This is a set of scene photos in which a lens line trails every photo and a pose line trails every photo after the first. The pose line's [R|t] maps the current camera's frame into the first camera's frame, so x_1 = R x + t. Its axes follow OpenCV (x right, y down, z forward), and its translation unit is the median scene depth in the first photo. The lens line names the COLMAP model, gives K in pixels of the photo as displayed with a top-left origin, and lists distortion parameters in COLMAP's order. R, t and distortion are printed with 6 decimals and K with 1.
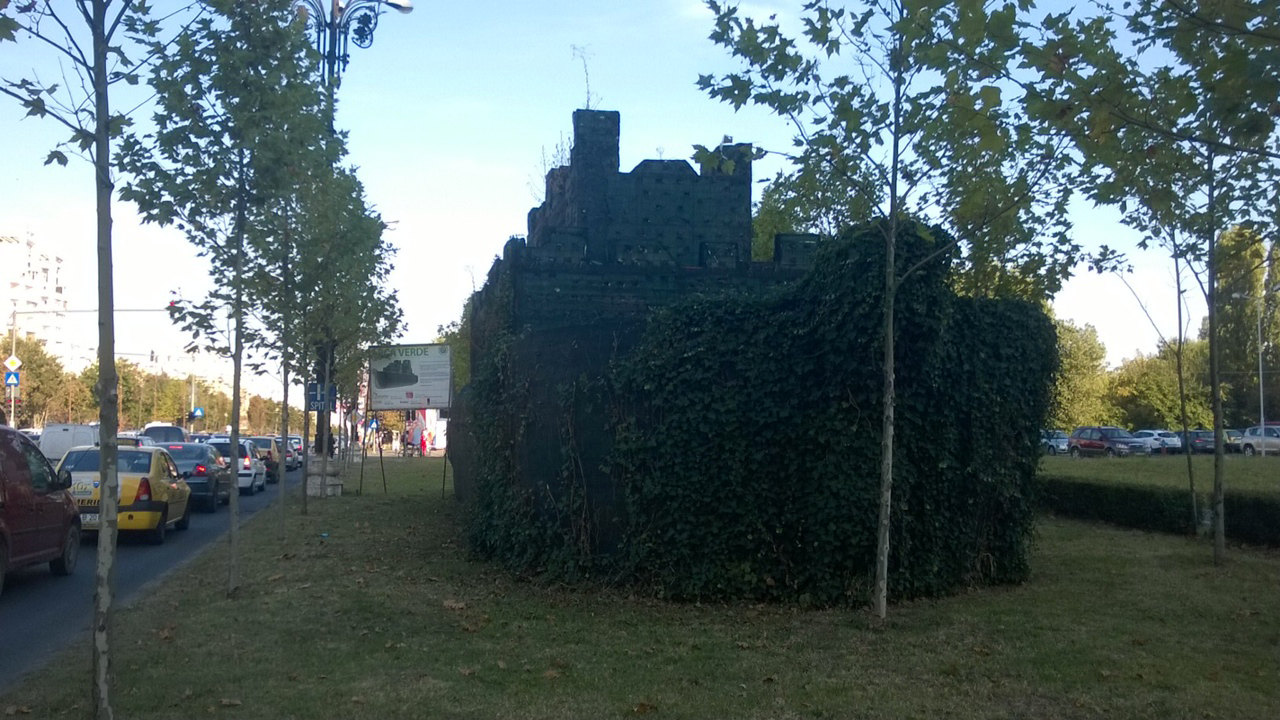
lens RADIAL K [[917.5, 0, 639.7], [0, 917.5, 374.5], [0, 0, 1]] dist [-0.002484, -0.045424]
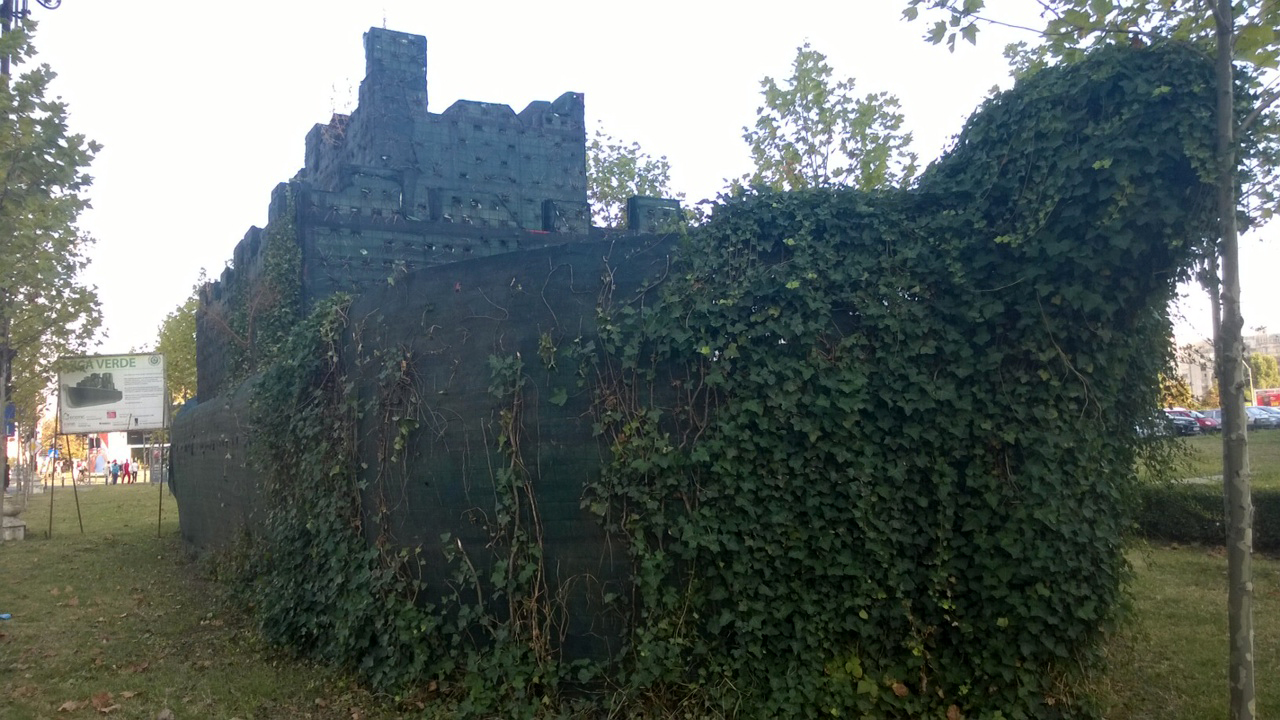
lens RADIAL K [[917.5, 0, 639.7], [0, 917.5, 374.5], [0, 0, 1]] dist [-0.002484, -0.045424]
pose [[0.959557, -0.014766, 0.281128, -0.144799], [0.018559, 0.999769, -0.010833, 0.027164], [-0.280903, 0.015612, 0.959609, 0.417416]]
